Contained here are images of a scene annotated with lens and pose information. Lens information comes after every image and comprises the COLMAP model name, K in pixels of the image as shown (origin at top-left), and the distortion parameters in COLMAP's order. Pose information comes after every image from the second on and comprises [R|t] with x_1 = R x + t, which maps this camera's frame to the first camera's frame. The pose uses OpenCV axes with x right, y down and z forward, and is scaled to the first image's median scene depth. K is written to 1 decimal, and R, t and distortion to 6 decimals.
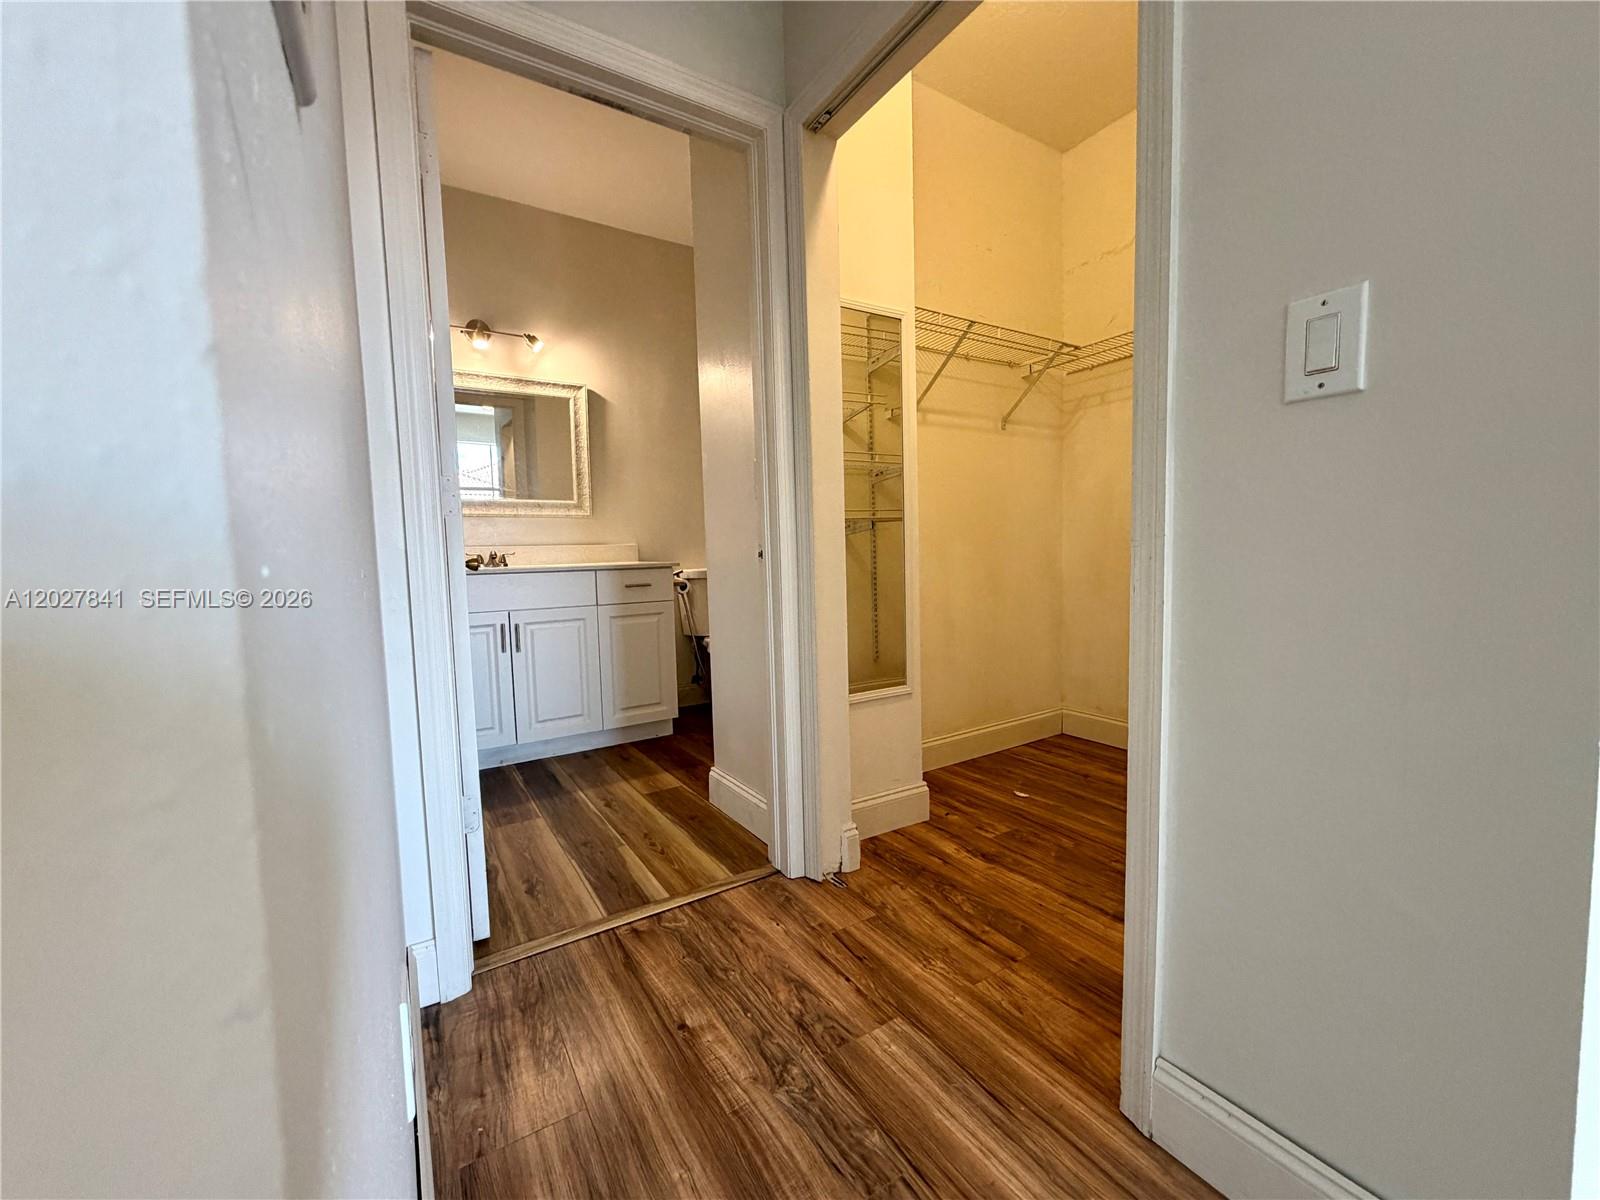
lens RADIAL K [[639.4, 0, 796.6], [0, 639.4, 599.8], [0, 0, 1]] dist [-0.001823, 0.000383]
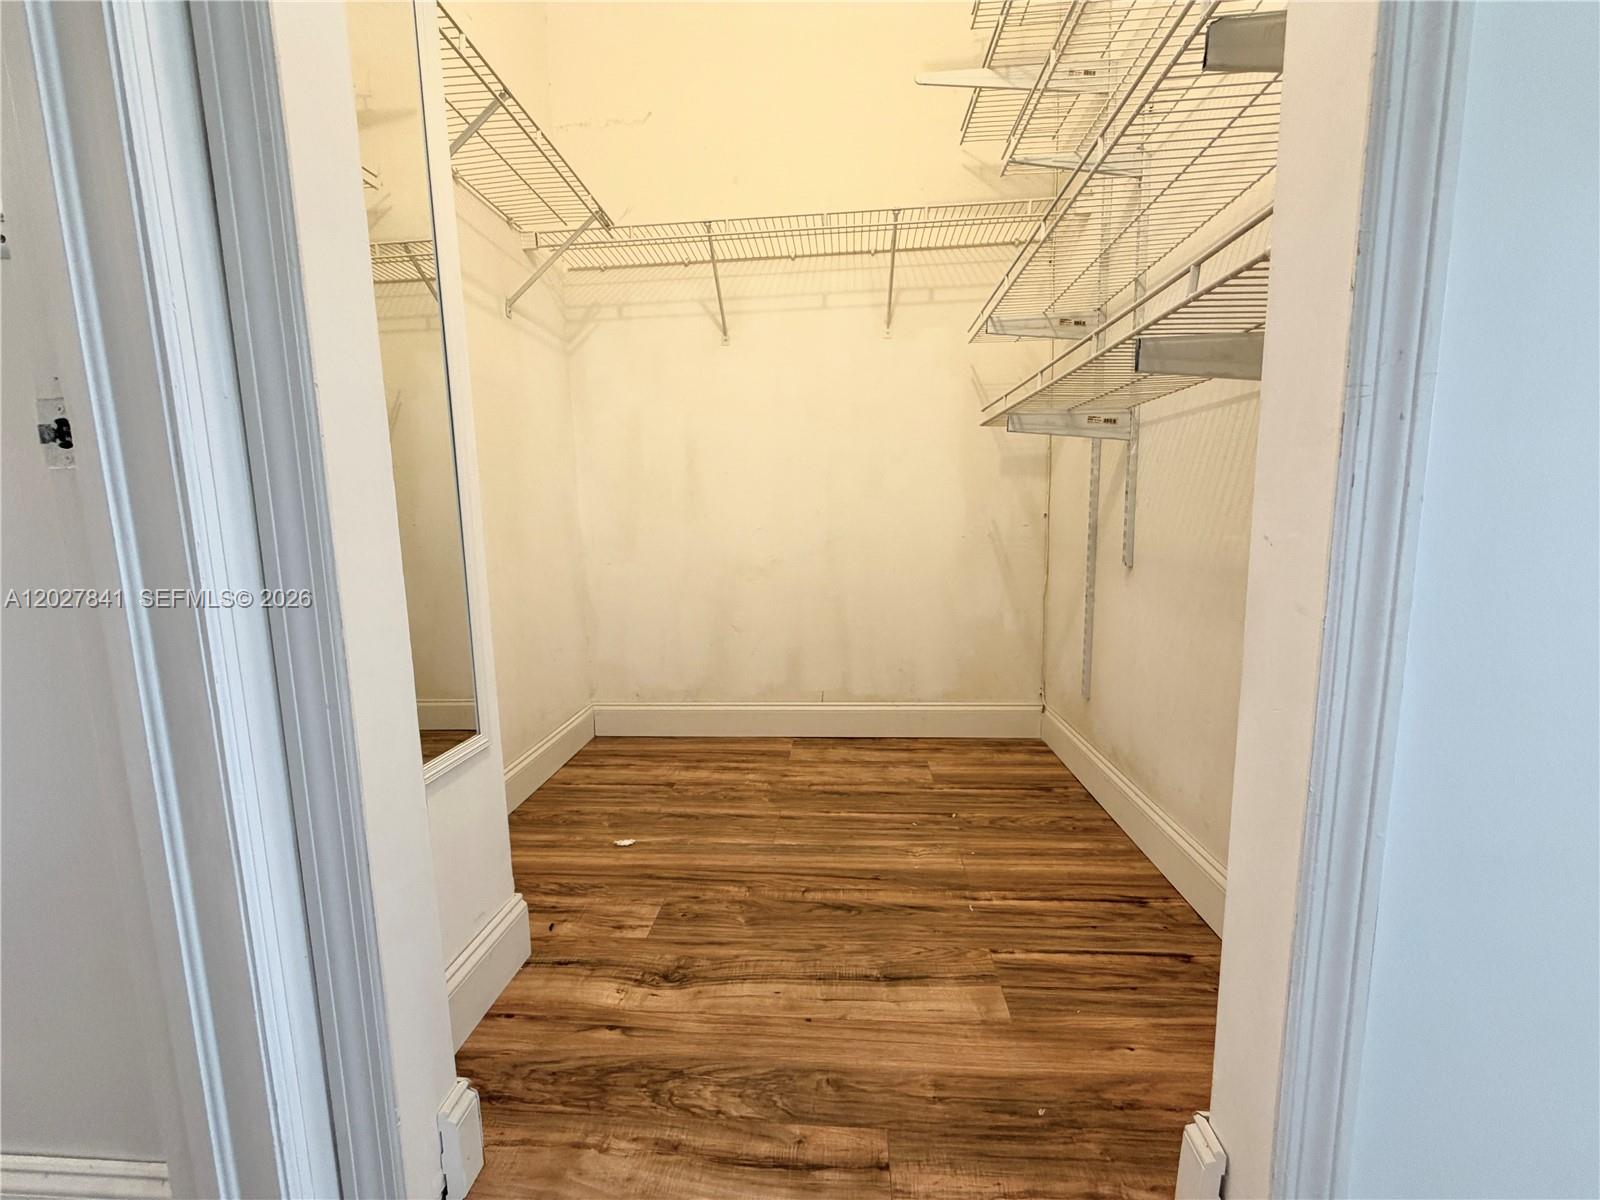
lens RADIAL K [[639.4, 0, 796.6], [0, 639.4, 599.8], [0, 0, 1]] dist [-0.001823, 0.000383]
pose [[0.594158, -0.092952, 0.798959, -0.098373], [0.066785, 0.995571, 0.066161, 0.007194], [-0.801571, 0.014048, 0.597735, 0.577619]]
